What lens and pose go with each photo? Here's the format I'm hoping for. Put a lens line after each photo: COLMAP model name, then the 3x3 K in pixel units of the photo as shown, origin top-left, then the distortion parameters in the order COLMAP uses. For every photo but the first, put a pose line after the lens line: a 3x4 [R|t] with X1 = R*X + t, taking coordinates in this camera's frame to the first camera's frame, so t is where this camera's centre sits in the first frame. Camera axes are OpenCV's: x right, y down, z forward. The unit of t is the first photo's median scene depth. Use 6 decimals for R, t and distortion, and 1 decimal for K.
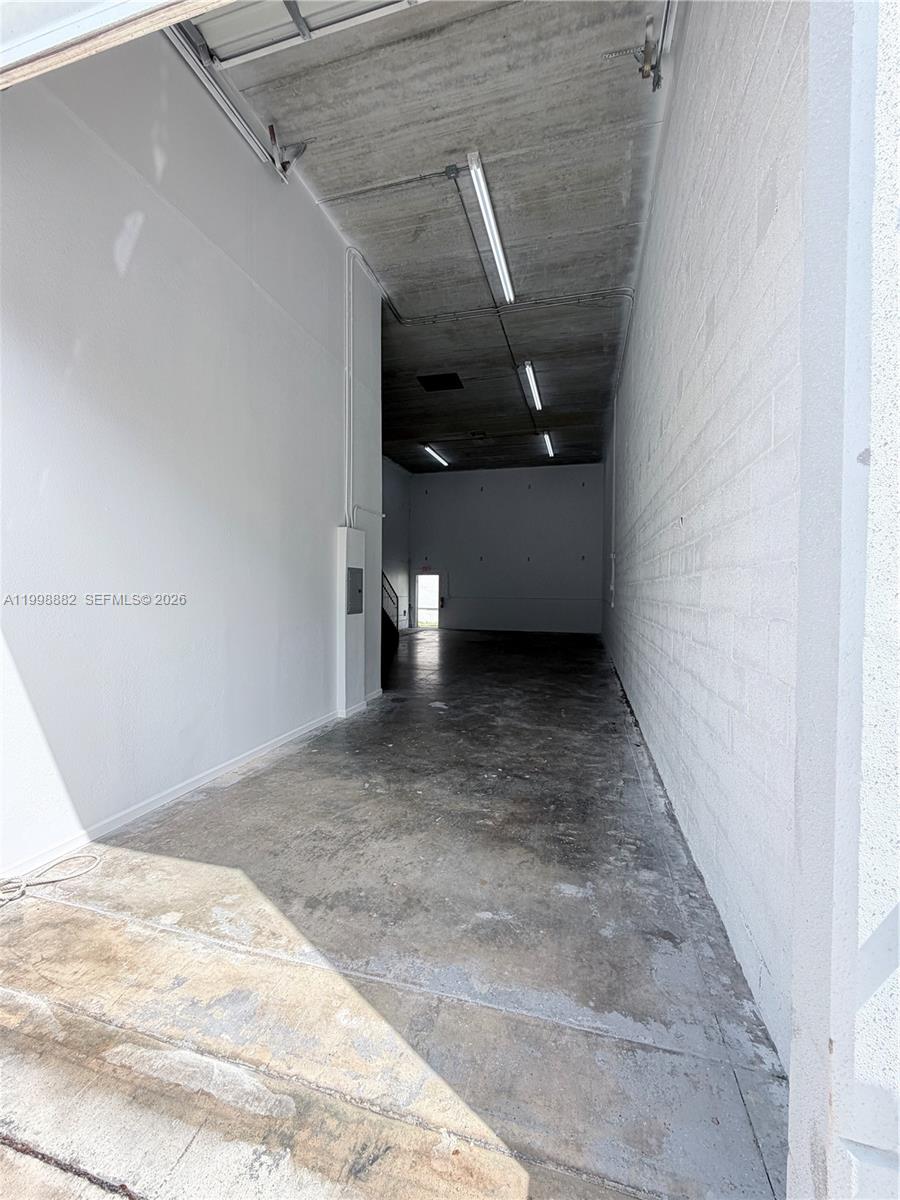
lens RADIAL K [[480.0, 0, 450.8], [0, 480.0, 597.1], [0, 0, 1]] dist [-0.000603, 0.000542]
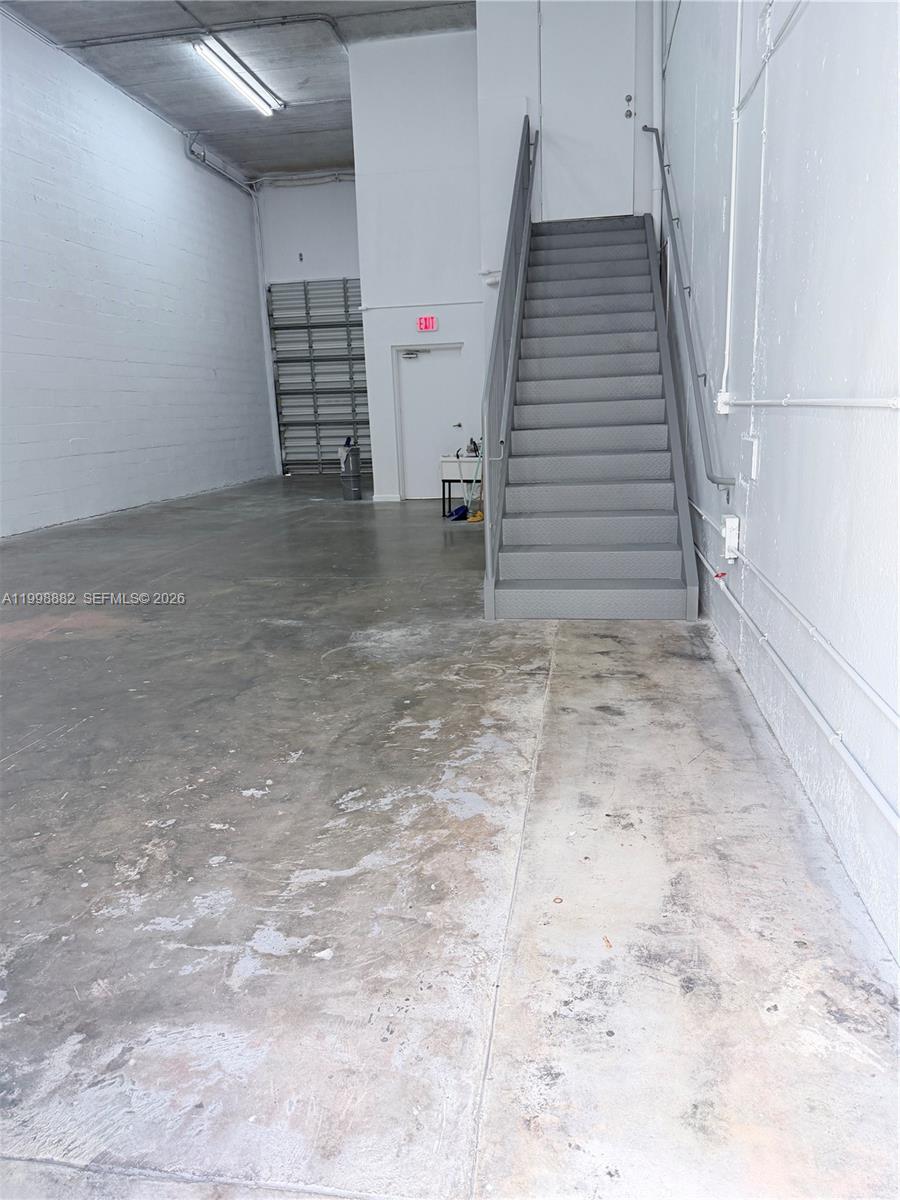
lens RADIAL K [[849.3, 0, 456.6], [0, 849.3, 602.0], [0, 0, 1]] dist [0.075289, -0.091382]
pose [[-0.992604, 0.055694, -0.107868, -0.207926], [0.028340, 0.970309, 0.240204, -0.019980], [0.118043, 0.235370, -0.964711, 5.002536]]
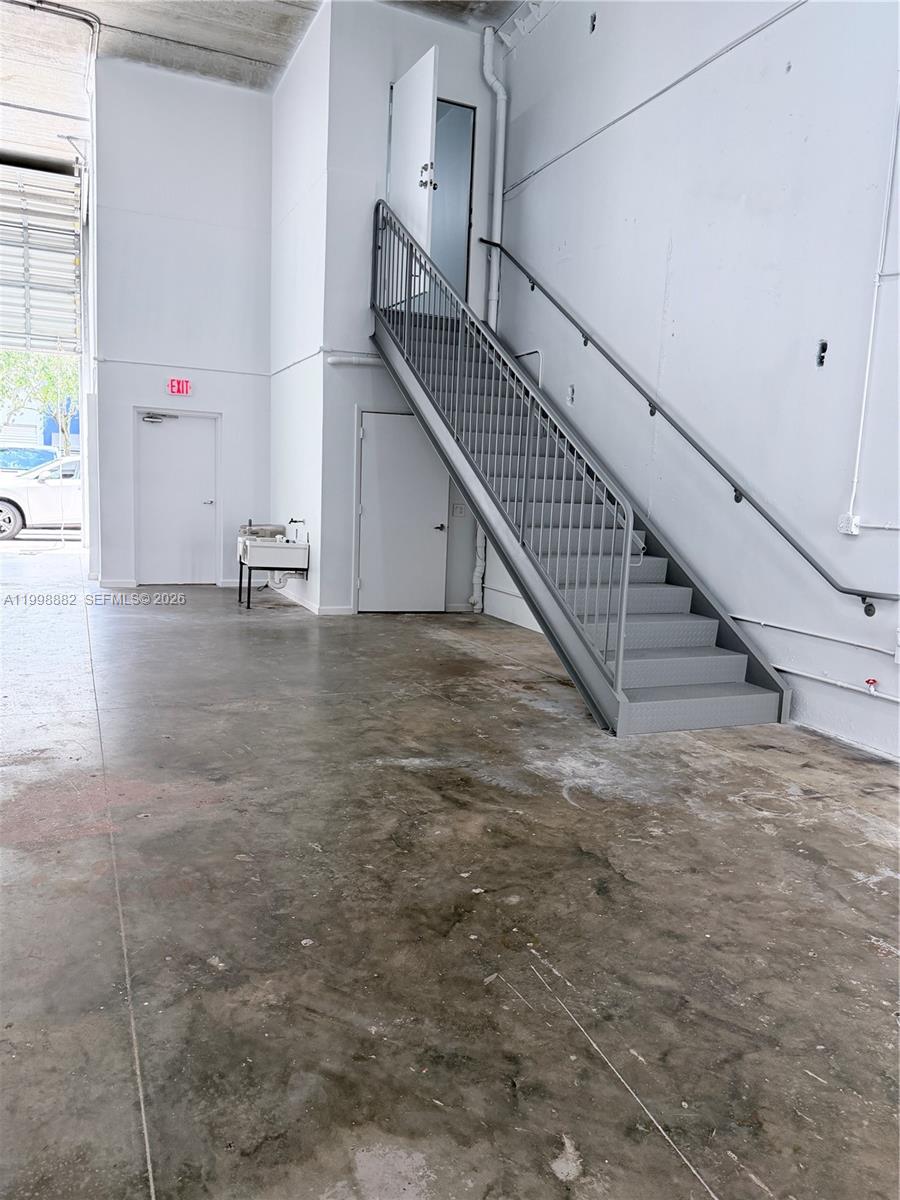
lens RADIAL K [[844.2, 0, 449.2], [0, 844.2, 603.0], [0, 0, 1]] dist [0.064938, -0.083351]
pose [[-0.772186, 0.046240, -0.633712, 0.572997], [-0.060019, 0.987581, 0.145194, -0.025210], [0.632556, 0.150152, -0.759821, 4.457712]]
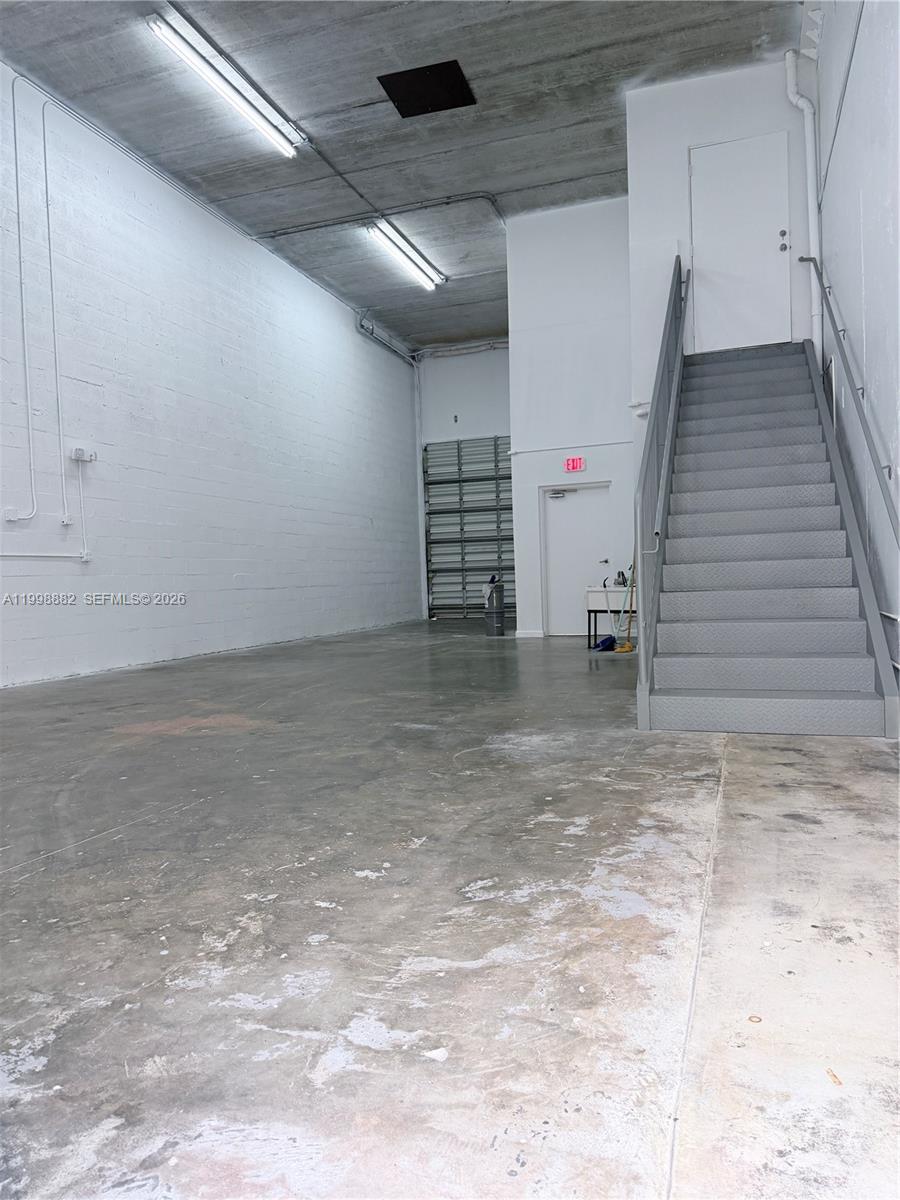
lens RADIAL K [[849.8, 0, 449.6], [0, 849.8, 602.3], [0, 0, 1]] dist [0.061901, -0.066096]
pose [[-0.997771, 0.028172, 0.060489, -0.208263], [0.030918, 0.998511, 0.044948, 0.091238], [-0.059133, 0.046718, -0.997156, 4.919543]]
